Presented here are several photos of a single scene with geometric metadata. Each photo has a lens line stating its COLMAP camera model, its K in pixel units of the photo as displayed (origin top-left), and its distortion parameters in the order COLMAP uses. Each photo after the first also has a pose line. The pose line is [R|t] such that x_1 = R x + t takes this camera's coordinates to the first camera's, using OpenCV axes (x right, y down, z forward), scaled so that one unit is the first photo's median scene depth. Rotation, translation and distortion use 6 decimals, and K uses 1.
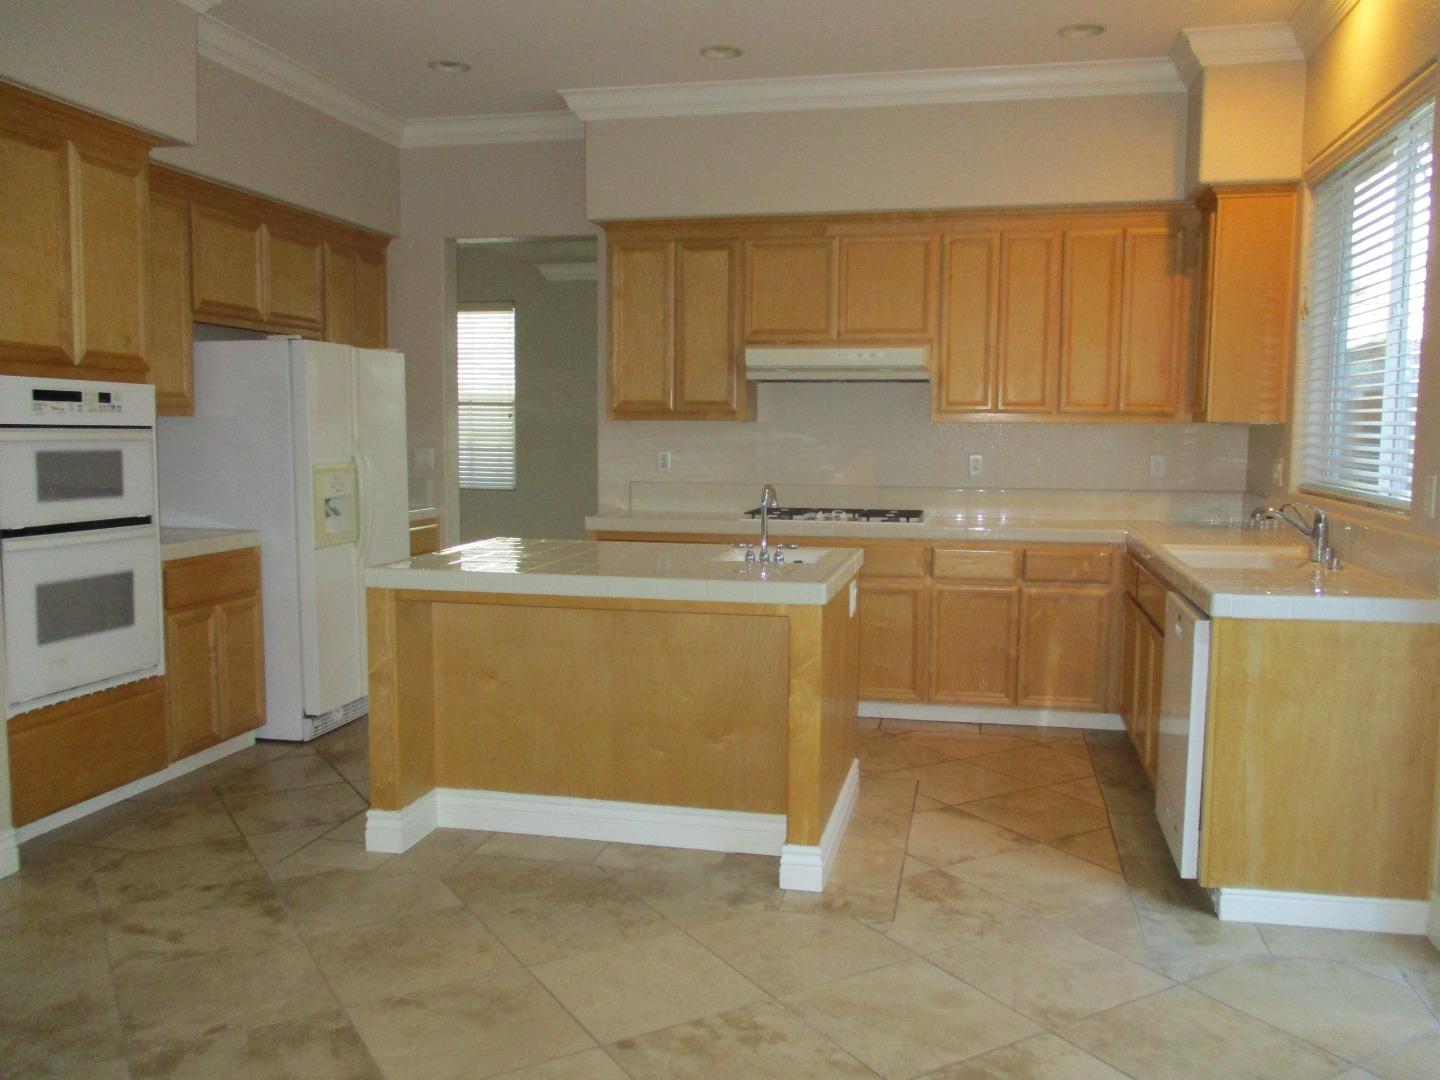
lens RADIAL K [[1202.6, 0, 726.1], [0, 1202.6, 550.7], [0, 0, 1]] dist [-0.036687, 0.010301]
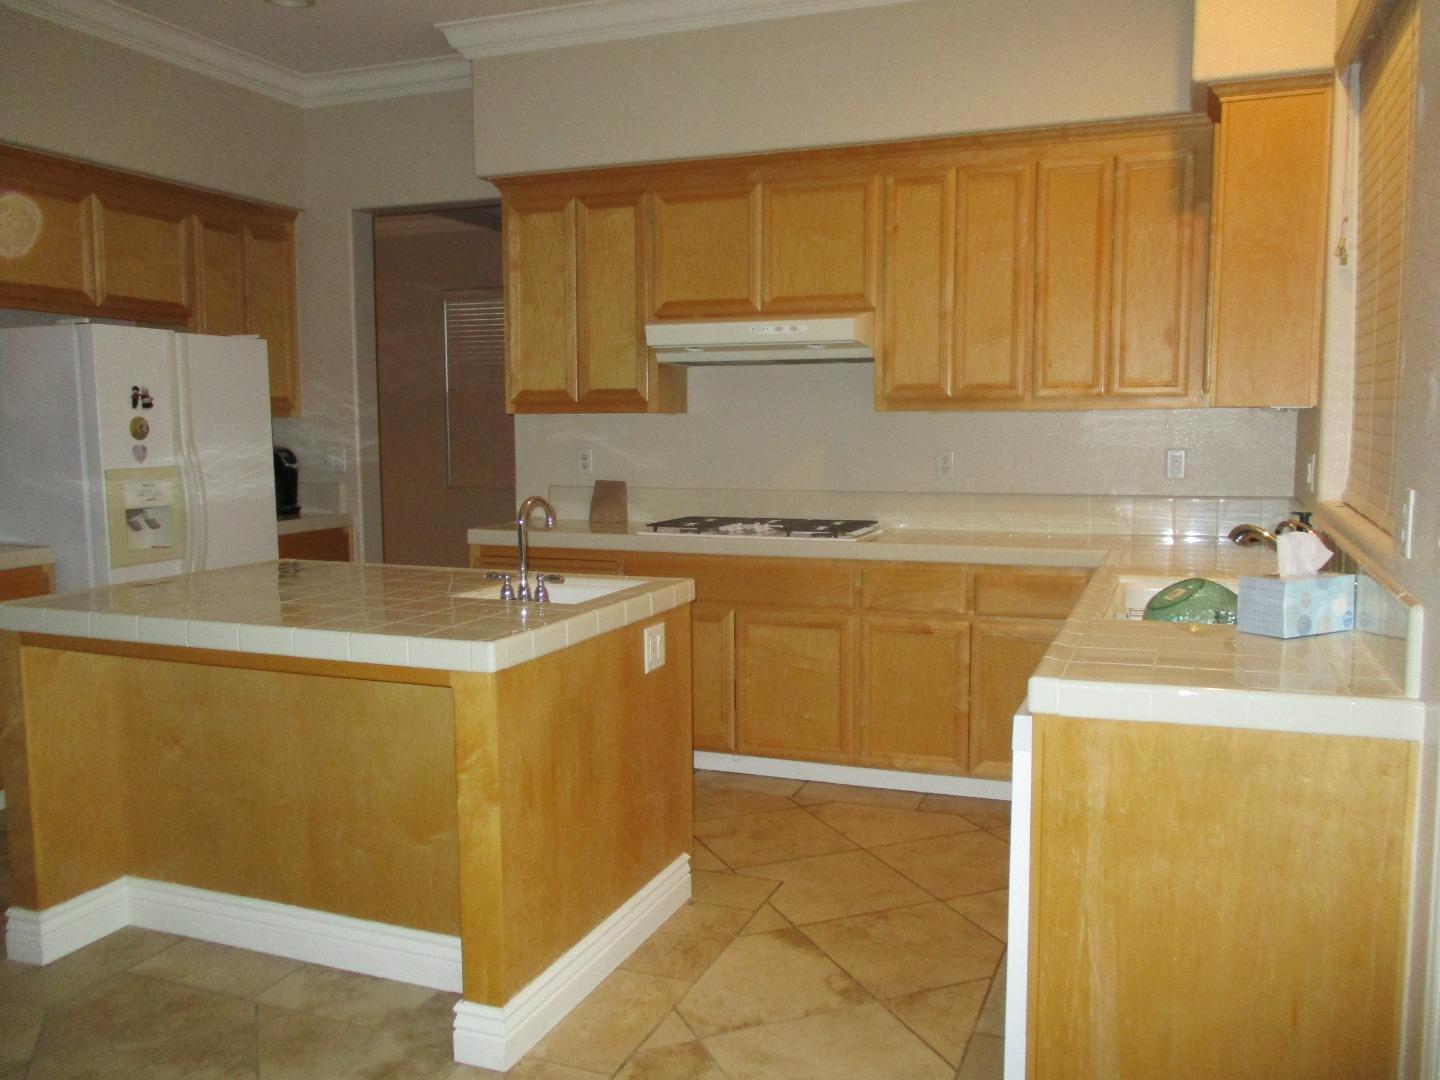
lens RADIAL K [[1202.6, 0, 726.1], [0, 1202.6, 550.7], [0, 0, 1]] dist [-0.036687, 0.010301]
pose [[0.988421, 0.006220, -0.151610, 0.203933], [-0.005448, 0.999970, 0.005503, -0.019402], [0.151639, -0.004613, 0.988425, 0.206527]]
